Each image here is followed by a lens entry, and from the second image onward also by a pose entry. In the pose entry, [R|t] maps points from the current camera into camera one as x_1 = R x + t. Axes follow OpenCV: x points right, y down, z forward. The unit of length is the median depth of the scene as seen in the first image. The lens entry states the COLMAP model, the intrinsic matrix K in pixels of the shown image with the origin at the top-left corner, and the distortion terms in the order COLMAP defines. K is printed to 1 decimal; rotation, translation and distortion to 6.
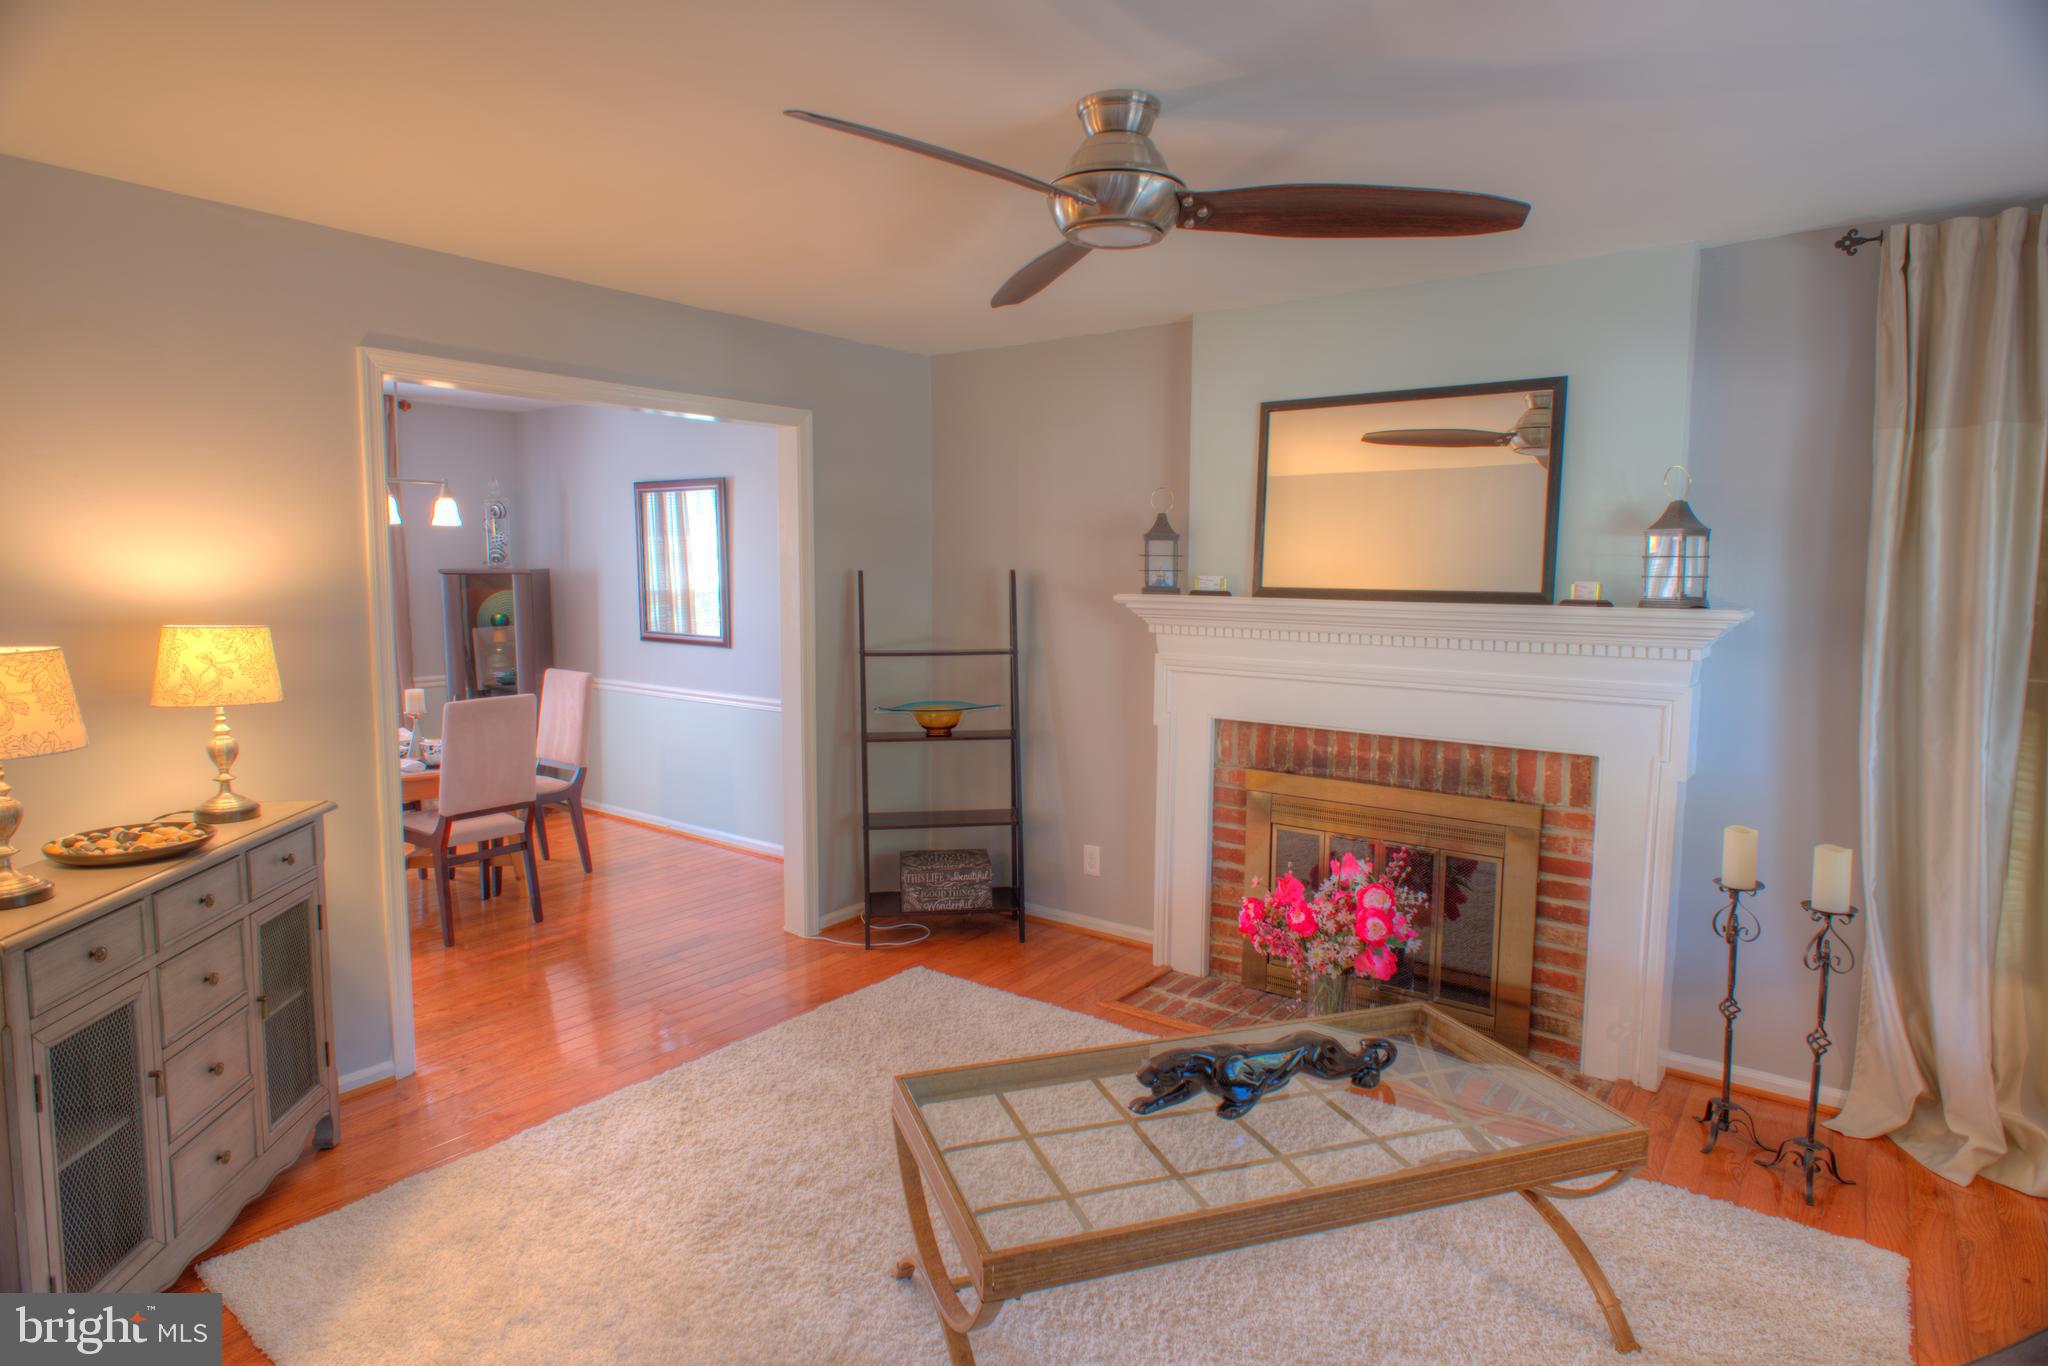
lens RADIAL K [[1135.1, 0, 1024.0], [0, 1135.1, 683.0], [0, 0, 1]] dist [0.001099, -0.001242]
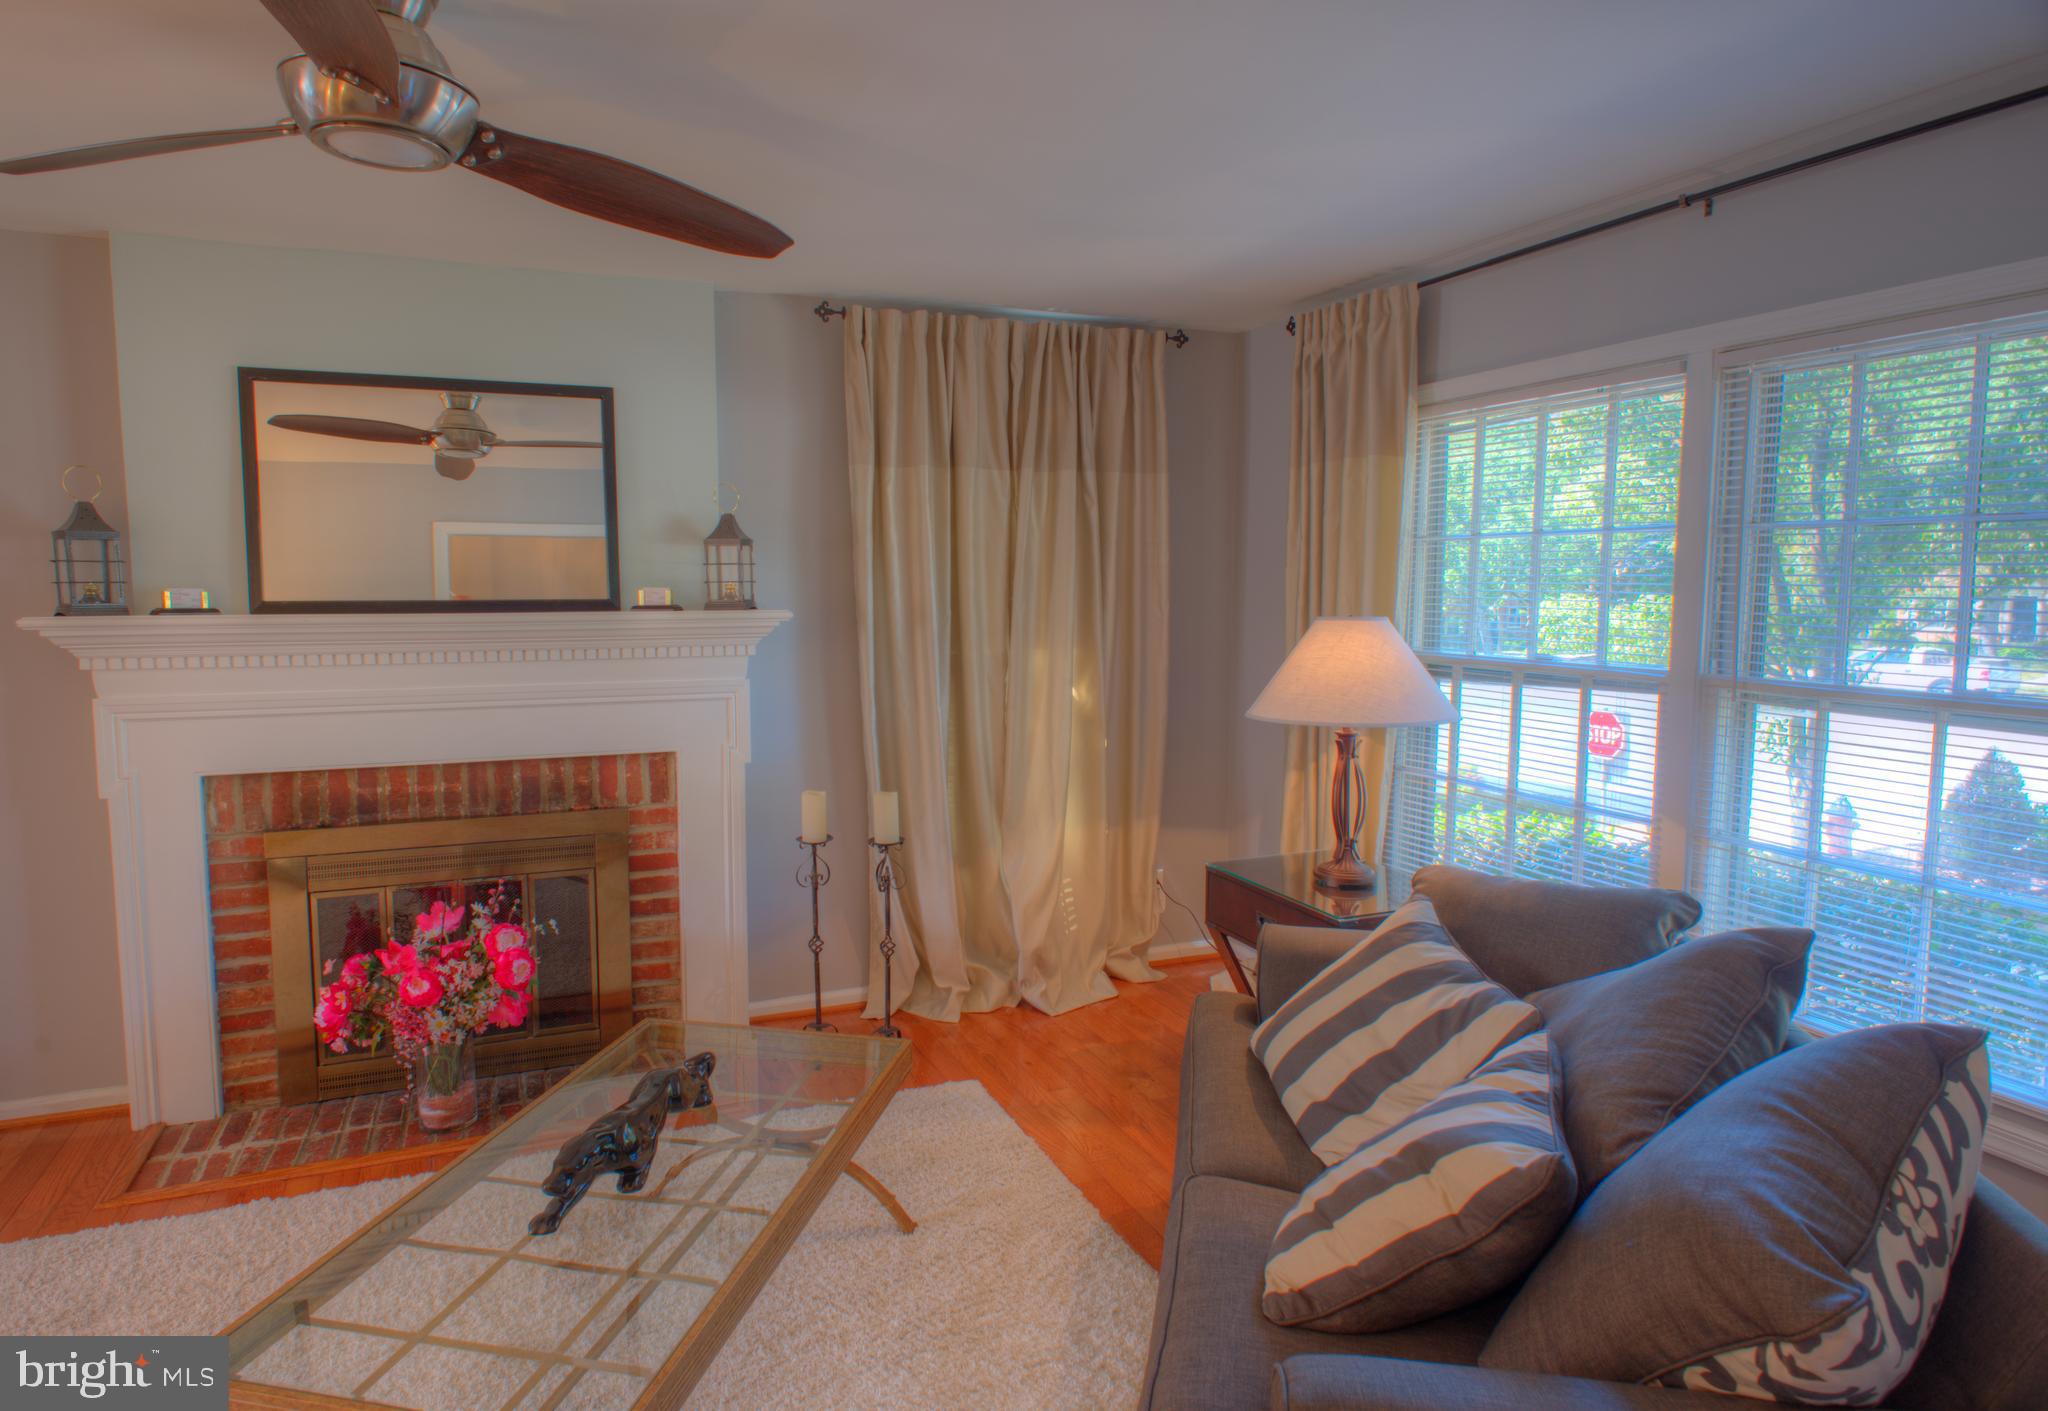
lens RADIAL K [[1191.8, 0, 991.6], [0, 1191.8, 690.4], [0, 0, 1]] dist [0.003561, 0.000600]
pose [[0.517348, -0.089634, 0.851068, -0.274642], [0.094180, 0.994422, 0.047482, -0.016597], [-0.850577, 0.055589, 0.522905, 0.154169]]
